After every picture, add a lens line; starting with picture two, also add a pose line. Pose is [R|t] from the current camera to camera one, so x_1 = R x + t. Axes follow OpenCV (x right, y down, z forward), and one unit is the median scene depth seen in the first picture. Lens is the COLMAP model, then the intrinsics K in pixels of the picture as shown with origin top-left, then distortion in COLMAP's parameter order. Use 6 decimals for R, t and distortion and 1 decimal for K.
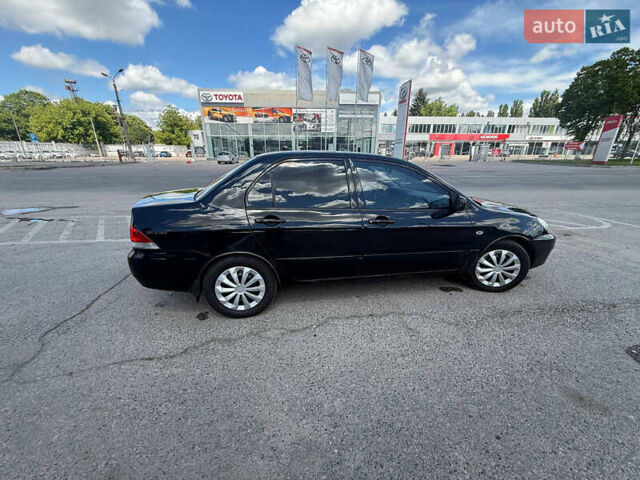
lens RADIAL K [[255.9, 0, 317.8], [0, 255.9, 239.9], [0, 0, 1]] dist [-0.001101, 0.000252]
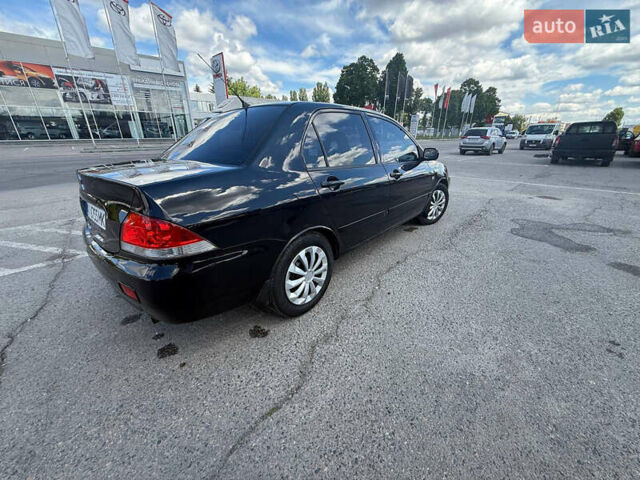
lens RADIAL K [[255.9, 0, 317.8], [0, 255.9, 239.9], [0, 0, 1]] dist [-0.001101, 0.000252]
pose [[0.781829, -0.241719, 0.574731, -0.043954], [0.204853, 0.970205, 0.129376, -0.000731], [-0.588880, 0.016586, 0.808051, 0.021016]]
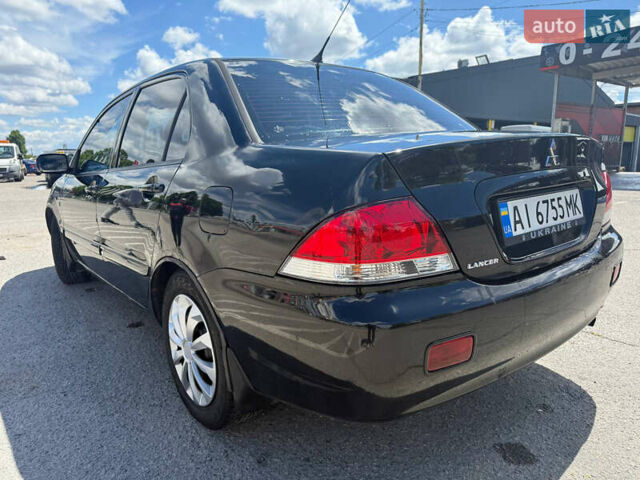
lens RADIAL K [[456.8, 0, 320.0], [0, 456.8, 240.0], [0, 0, 1]] dist [0.006568, -0.005400]
pose [[-0.476732, -0.149315, 0.866275, -0.072833], [0.293670, 0.901797, 0.317051, -0.023054], [-0.828544, 0.405547, -0.386066, 0.108183]]
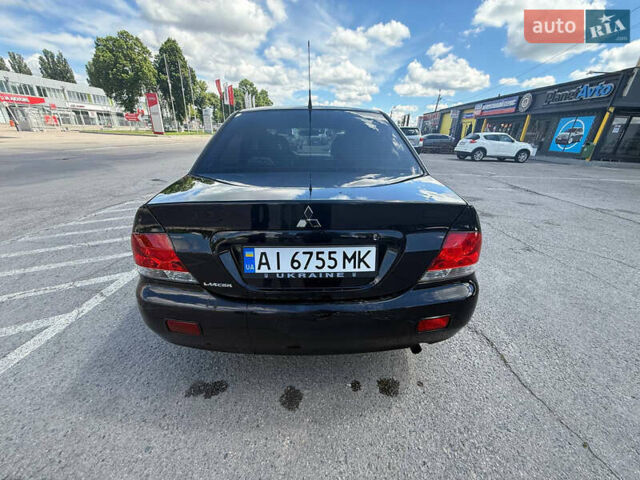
lens RADIAL K [[255.9, 0, 317.8], [0, 255.9, 239.9], [0, 0, 1]] dist [-0.001101, 0.000252]
pose [[0.153761, -0.380299, 0.911992, -0.071936], [0.287810, 0.900185, 0.326851, -0.017813], [-0.945263, 0.212223, 0.247868, 0.067281]]
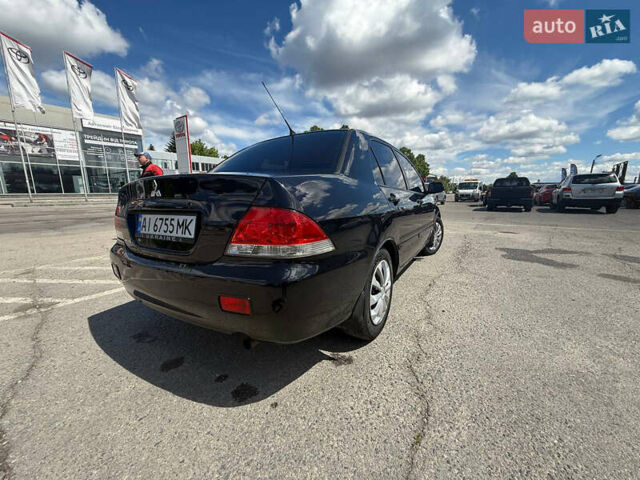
lens RADIAL K [[255.9, 0, 317.8], [0, 255.9, 239.9], [0, 0, 1]] dist [-0.001101, 0.000252]
pose [[0.662952, -0.141169, 0.735232, -0.059502], [0.243445, 0.969340, -0.033393, 0.001447], [-0.707975, 0.201126, 0.676993, 0.036669]]
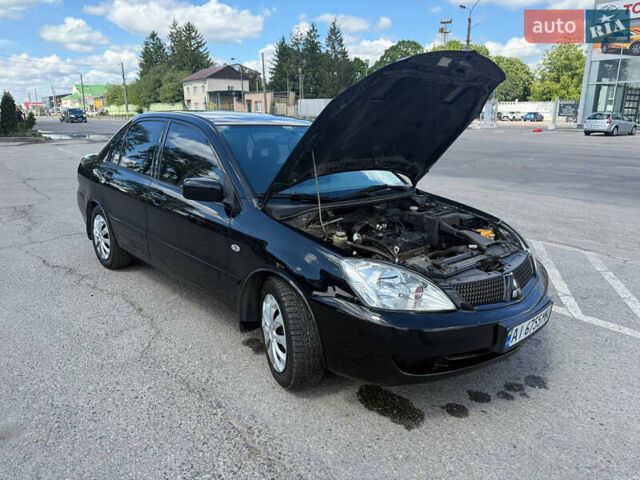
lens RADIAL K [[458.0, 0, 320.0], [0, 458.0, 240.0], [0, 0, 1]] dist [0.017986, -0.025369]
pose [[0.546674, 0.223451, -0.806980, 0.108959], [-0.272761, 0.958693, 0.080682, -0.012617], [0.791675, 0.176006, 0.585041, 0.037145]]
